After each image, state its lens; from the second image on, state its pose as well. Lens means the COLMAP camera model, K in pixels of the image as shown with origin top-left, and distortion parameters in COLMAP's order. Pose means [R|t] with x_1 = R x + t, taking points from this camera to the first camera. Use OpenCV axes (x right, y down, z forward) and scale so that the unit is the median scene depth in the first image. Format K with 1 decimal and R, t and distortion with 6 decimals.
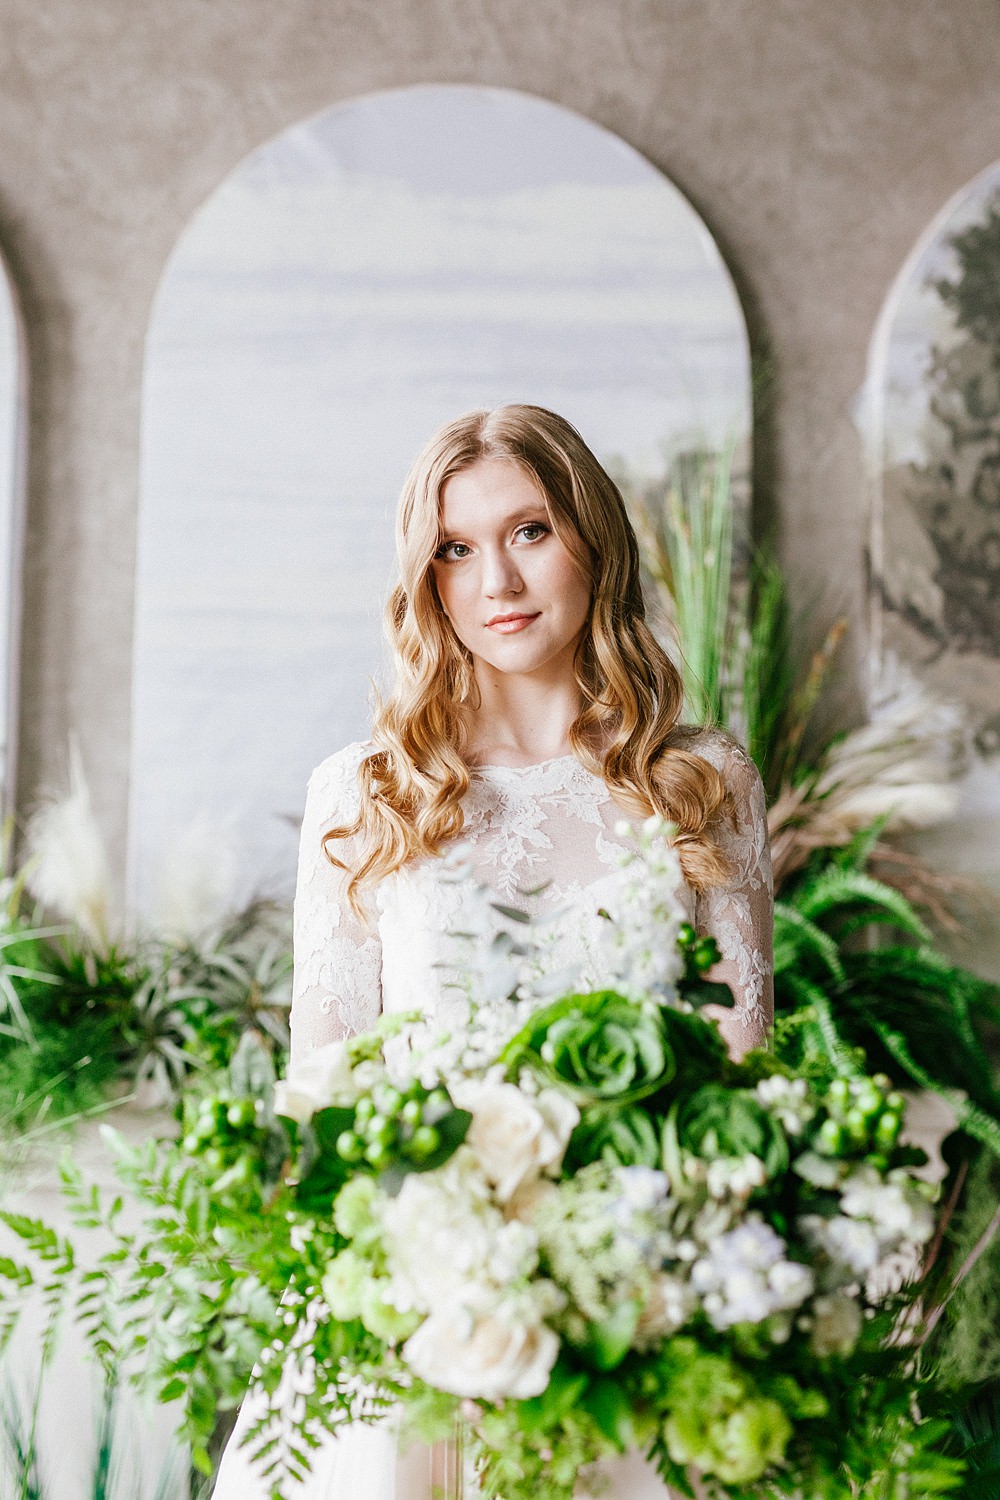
lens RADIAL K [[2362.6, 0, 500.0], [0, 2362.6, 750.0], [0, 0, 1]] dist [0.006968, -0.017519]
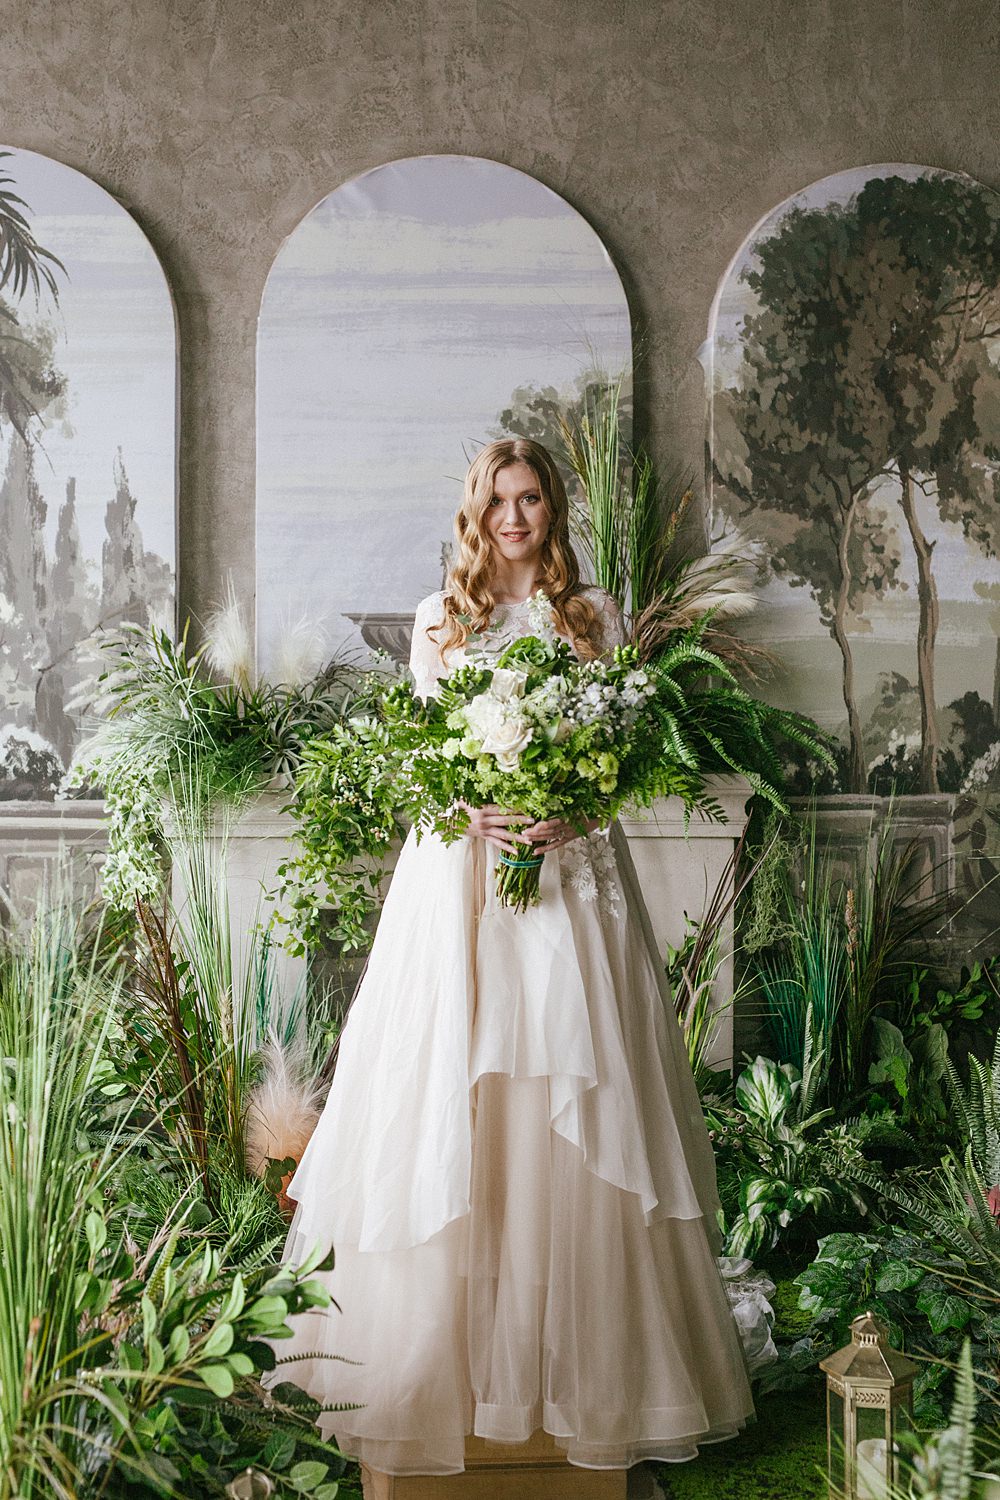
lens RADIAL K [[2269.6, 0, 483.0], [0, 2269.6, 725.0], [0, 0, 1]] dist [-0.002480, -0.029873]
pose [[0.999682, -0.014718, 0.020465, -0.085558], [0.012951, 0.996386, 0.083942, -0.071731], [-0.021626, -0.083650, 0.996260, -1.523127]]
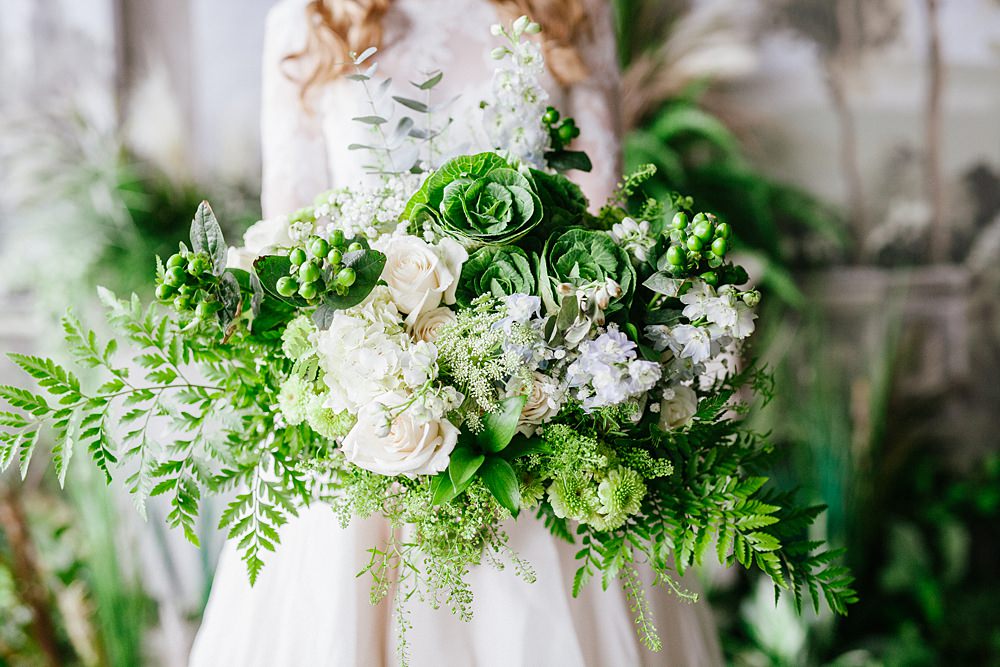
lens RADIAL K [[1557.3, 0, 500.0], [0, 1557.3, 333.5], [0, 0, 1]] dist [-0.329001, 0.948730]
pose [[0.998153, -0.054187, 0.027460, 0.022295], [0.048656, 0.983777, 0.172669, 0.049668], [-0.036371, -0.171014, 0.984597, 0.169573]]
